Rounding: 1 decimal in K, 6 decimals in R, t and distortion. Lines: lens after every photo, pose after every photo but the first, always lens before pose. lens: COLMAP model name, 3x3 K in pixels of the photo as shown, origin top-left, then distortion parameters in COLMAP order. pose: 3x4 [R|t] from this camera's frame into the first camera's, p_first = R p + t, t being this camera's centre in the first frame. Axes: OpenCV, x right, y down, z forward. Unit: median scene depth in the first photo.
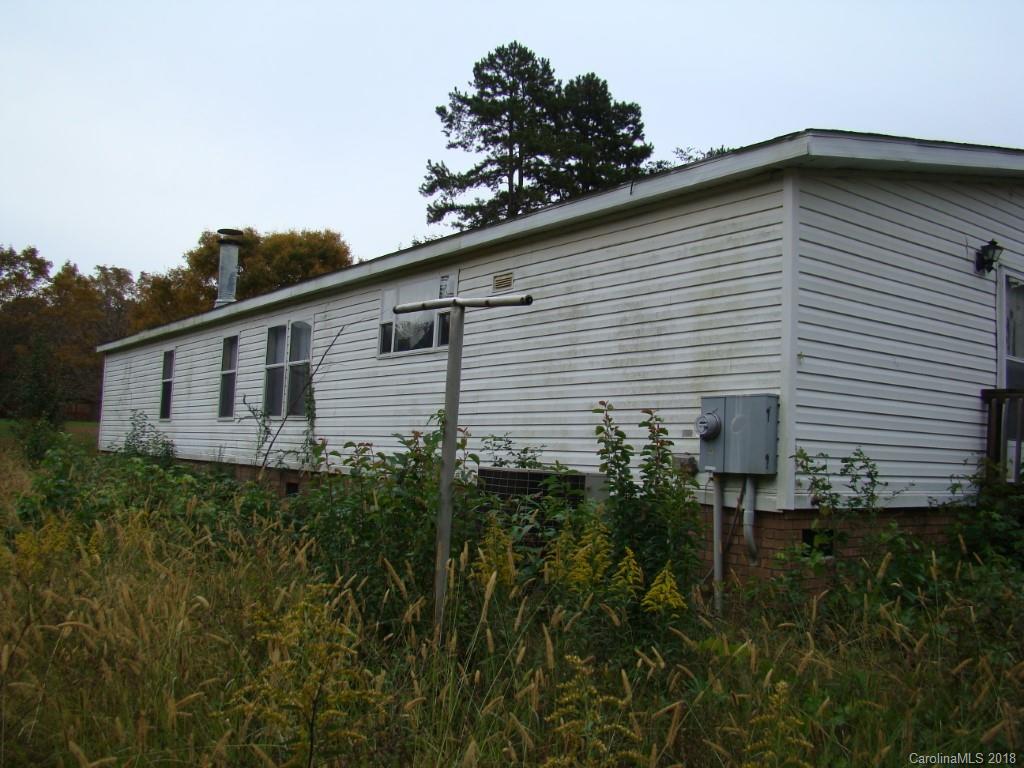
lens RADIAL K [[959.9, 0, 512.0], [0, 959.9, 384.0], [0, 0, 1]] dist [-0.162264, 0.130716]
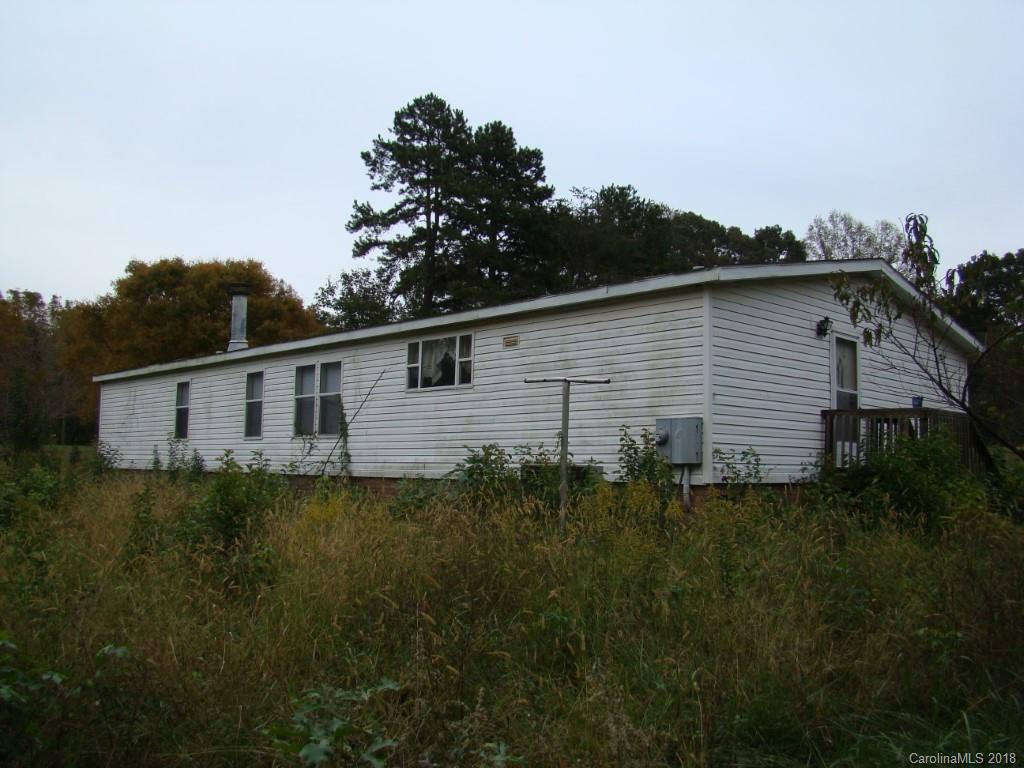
lens RADIAL K [[959.9, 0, 512.0], [0, 959.9, 384.0], [0, 0, 1]] dist [-0.162264, 0.130716]
pose [[0.991989, -0.012809, 0.125671, -0.047860], [0.014485, 0.999818, -0.012429, -0.005602], [-0.125489, 0.014150, 0.991994, -0.116038]]
